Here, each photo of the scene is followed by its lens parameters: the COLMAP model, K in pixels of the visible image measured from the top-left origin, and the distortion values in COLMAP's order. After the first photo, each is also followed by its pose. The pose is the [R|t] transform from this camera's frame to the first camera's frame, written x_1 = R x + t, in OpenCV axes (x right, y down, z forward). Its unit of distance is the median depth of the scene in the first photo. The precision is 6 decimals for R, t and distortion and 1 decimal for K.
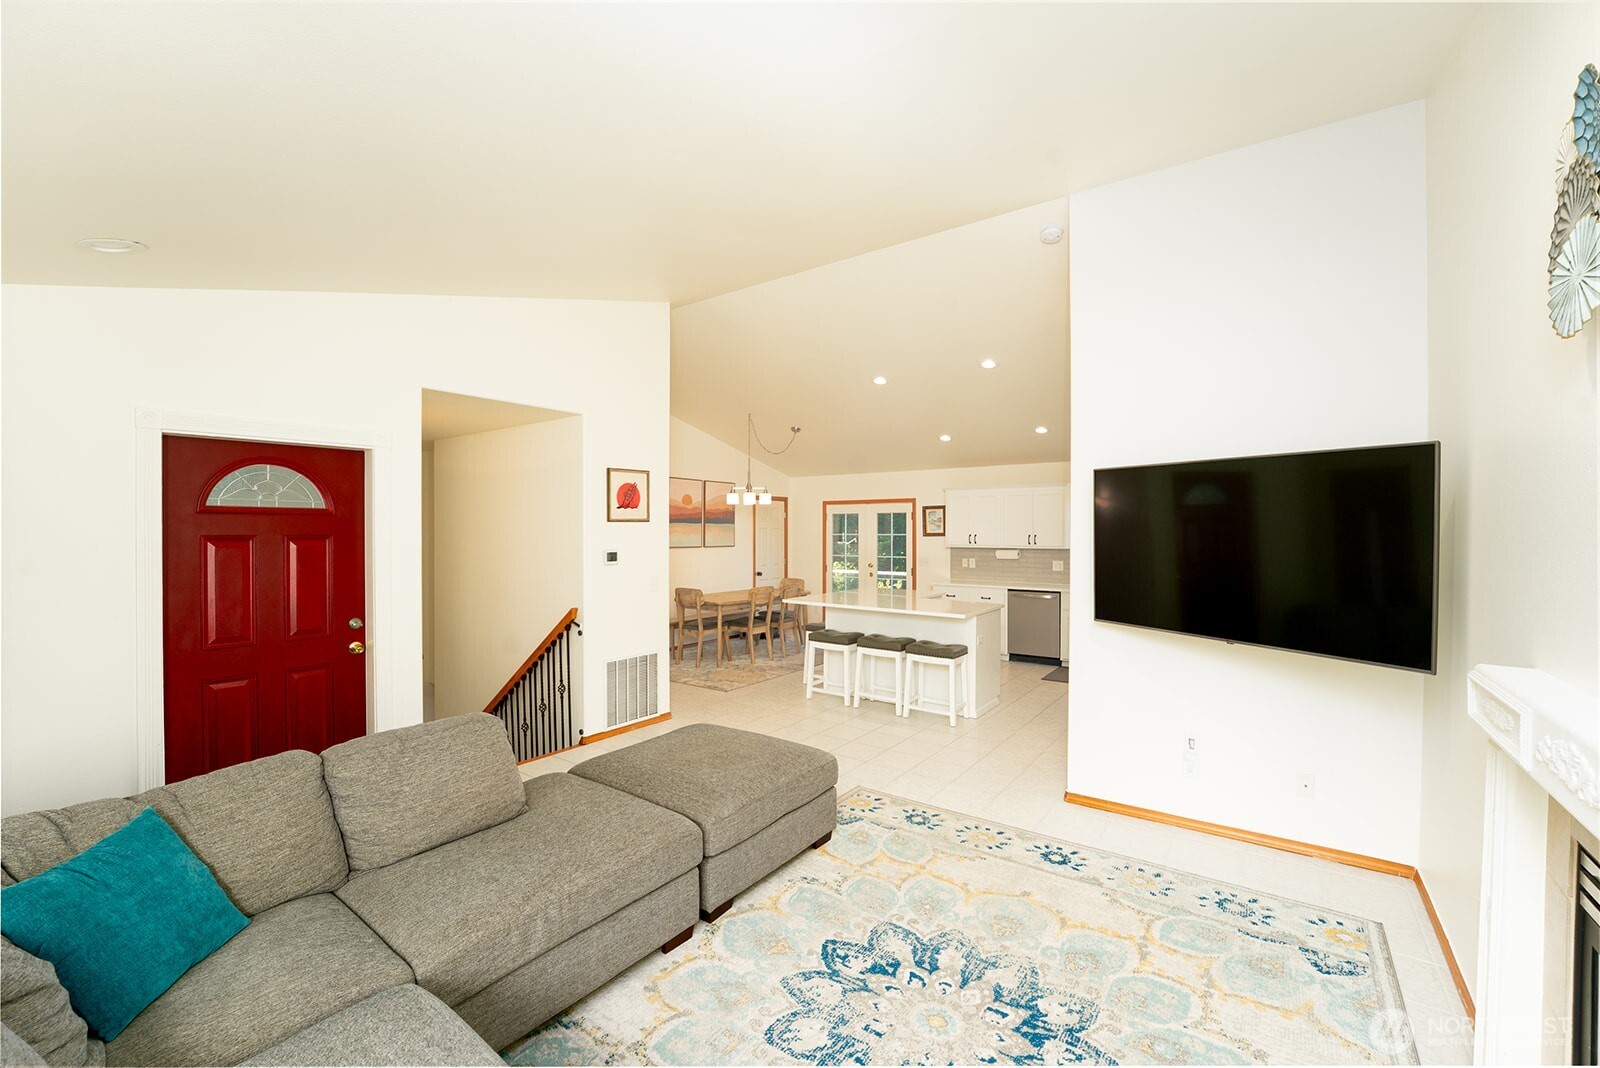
lens RADIAL K [[659.3, 0, 797.5], [0, 659.3, 530.9], [0, 0, 1]] dist [-0.032045, 0.000549]
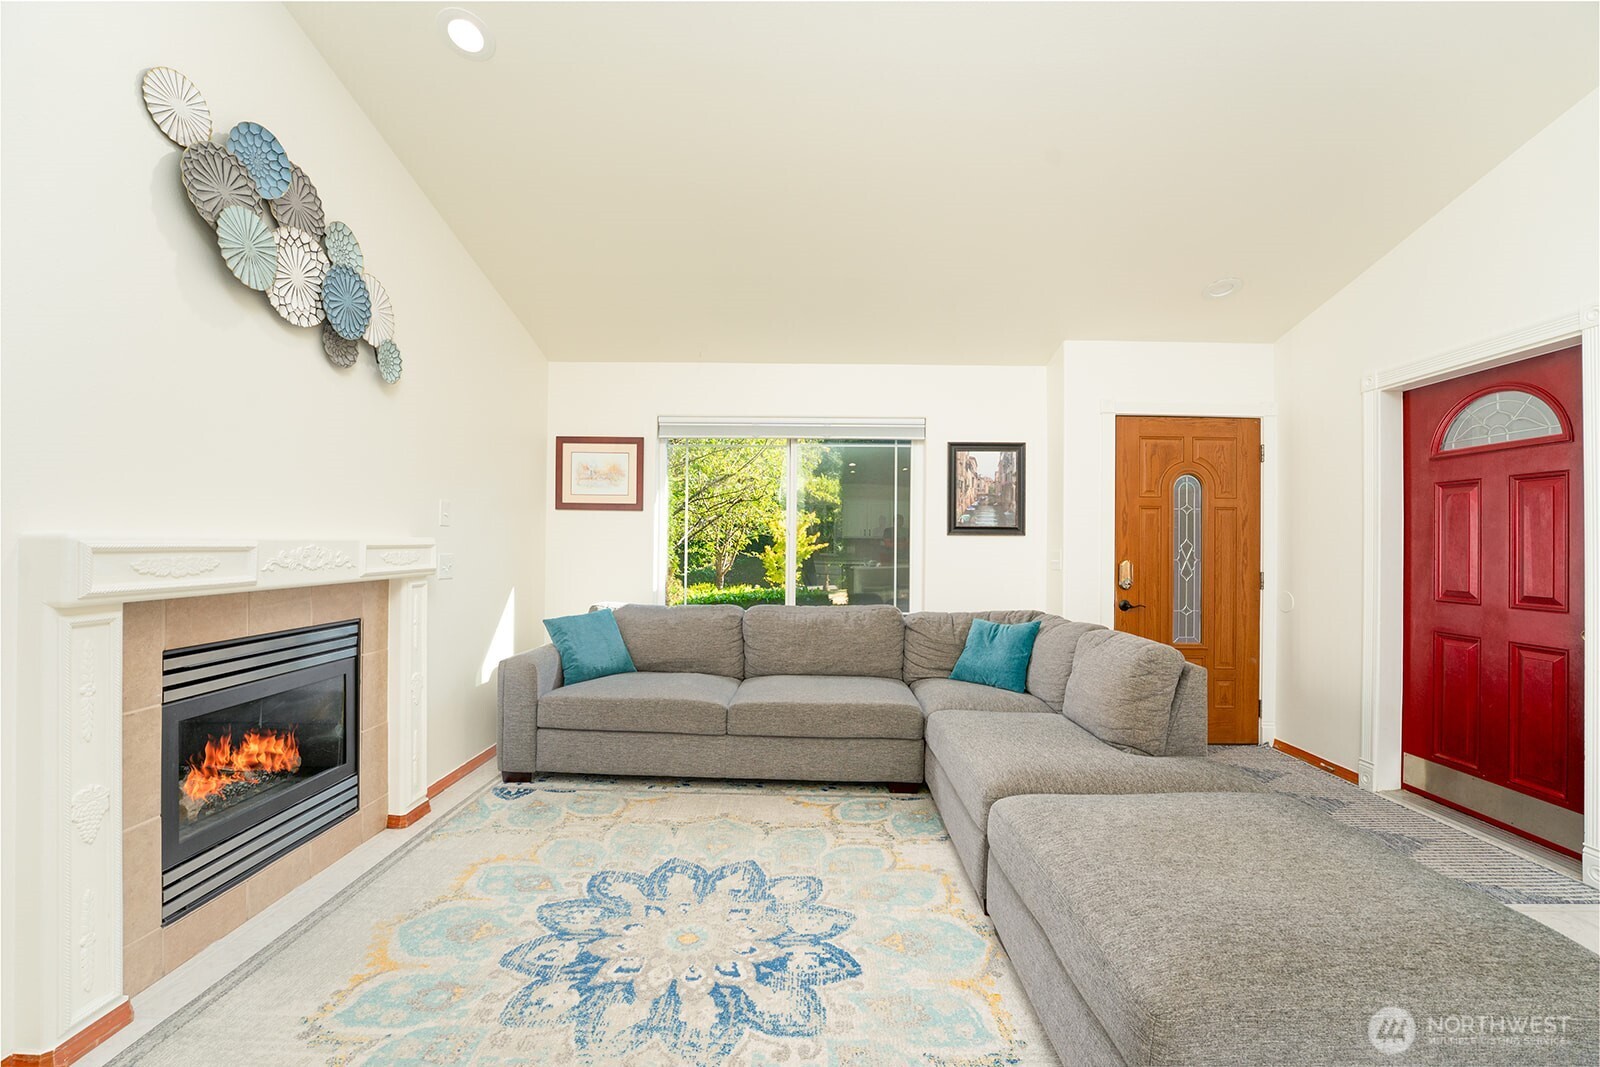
lens RADIAL K [[659.3, 0, 801.2], [0, 659.3, 534.3], [0, 0, 1]] dist [-0.032045, 0.000549]
pose [[-0.816854, -0.020157, -0.576492, 0.166724], [-0.012841, 0.999777, -0.016762, 0.045292], [0.576702, -0.006289, -0.816931, 0.487370]]
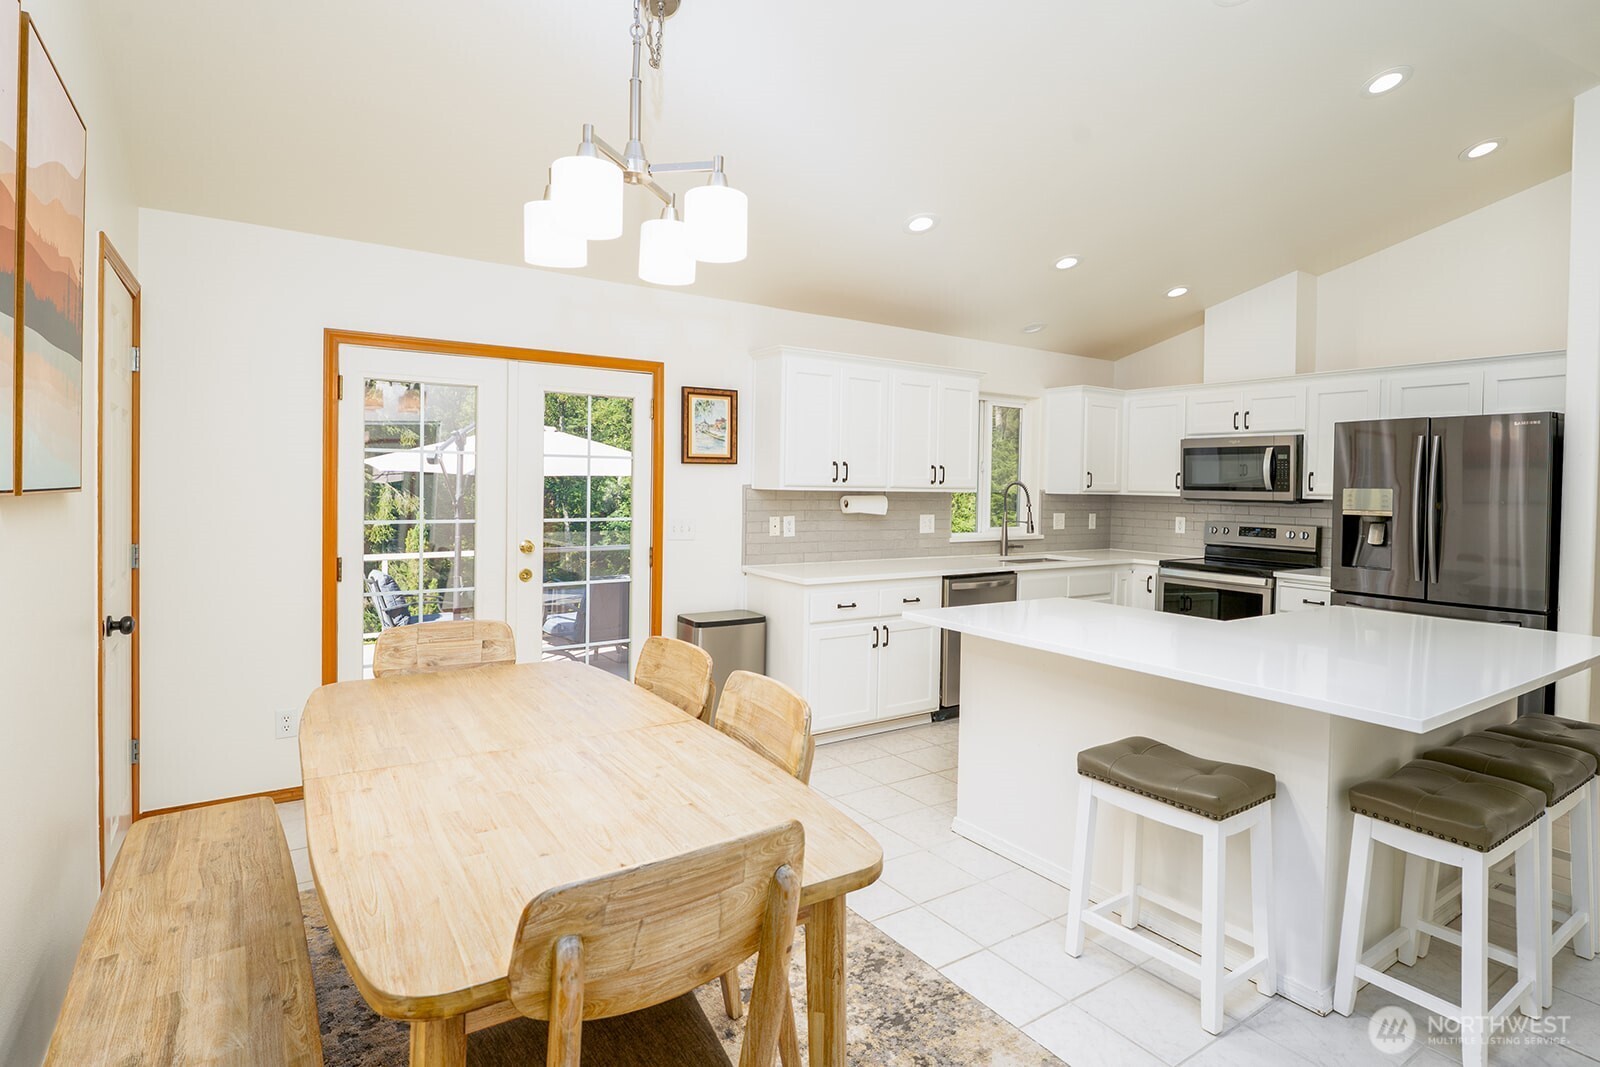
lens RADIAL K [[839.8, 0, 787.5], [0, 839.8, 490.3], [0, 0, 1]] dist [-0.000559, 0.001193]
pose [[0.346023, -0.003501, 0.938219, -0.291838], [-0.016169, 0.999822, 0.009694, 0.020960], [-0.938087, -0.018524, 0.345905, 0.890125]]
